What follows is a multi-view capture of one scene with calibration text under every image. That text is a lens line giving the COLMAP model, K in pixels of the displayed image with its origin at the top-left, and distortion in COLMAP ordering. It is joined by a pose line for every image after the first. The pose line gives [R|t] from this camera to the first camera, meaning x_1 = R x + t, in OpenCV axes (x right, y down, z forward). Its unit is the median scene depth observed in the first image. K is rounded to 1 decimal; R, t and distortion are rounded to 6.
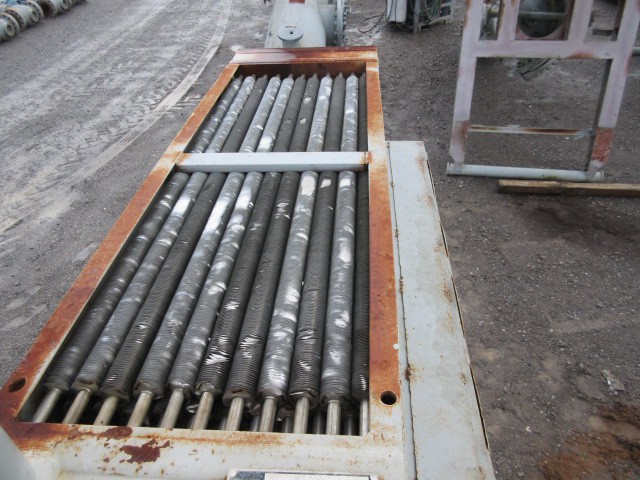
lens RADIAL K [[469.6, 0, 320.0], [0, 469.6, 240.0], [0, 0, 1]] dist [-0.001048, 0.001167]
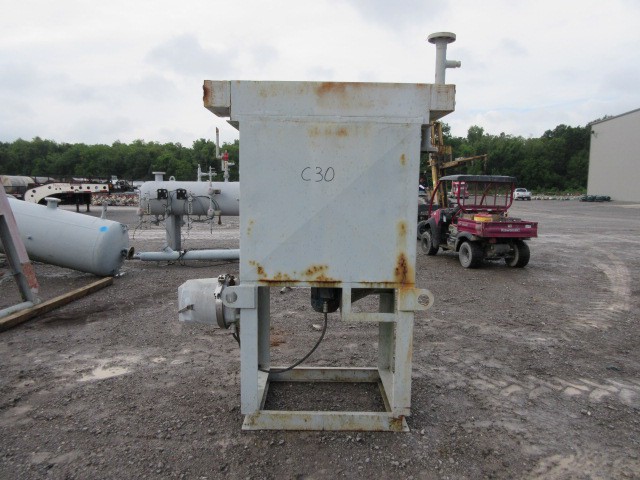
lens RADIAL K [[485.6, 0, 320.0], [0, 485.6, 240.0], [0, 0, 1]] dist [-0.000803, 0.001217]
pose [[-0.089750, -0.066900, 0.993715, -0.713263], [0.610376, 0.784721, 0.107957, 0.050494], [-0.787011, 0.616229, -0.029594, 0.377386]]
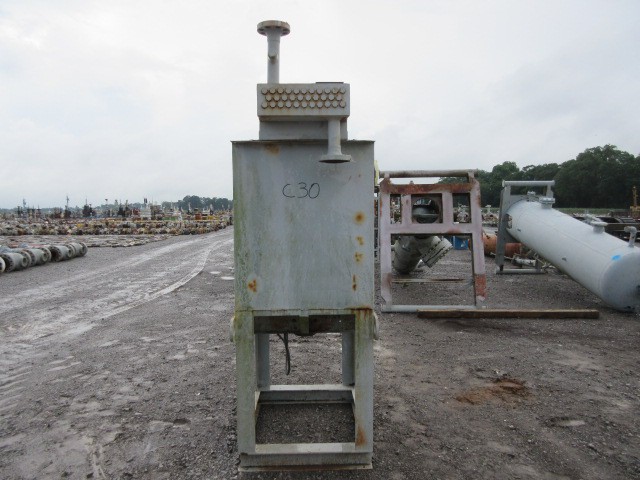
lens RADIAL K [[469.6, 0, 320.0], [0, 469.6, 240.0], [0, 0, 1]] dist [-0.001048, 0.001167]
pose [[0.993945, 0.026890, 0.106534, -0.065721], [0.038053, 0.825339, -0.563354, 0.490505], [-0.103075, 0.563997, 0.819319, -0.243109]]
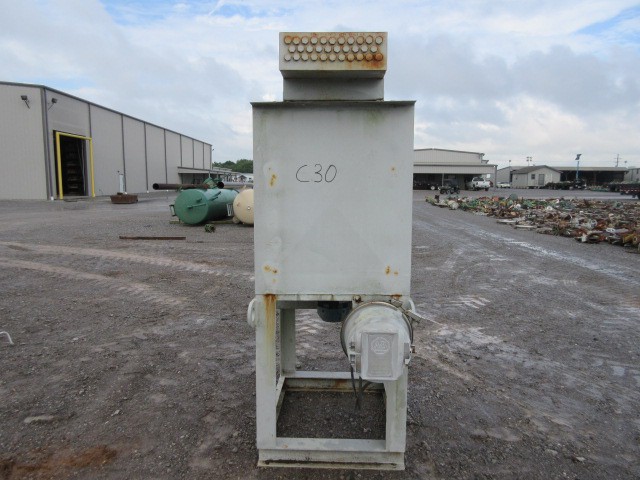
lens RADIAL K [[469.6, 0, 320.0], [0, 469.6, 240.0], [0, 0, 1]] dist [-0.001048, 0.001167]
pose [[-0.998561, 0.044026, -0.030613, 0.021852], [0.009217, 0.703316, 0.710818, -0.318284], [0.052825, 0.709513, -0.702710, 0.781843]]
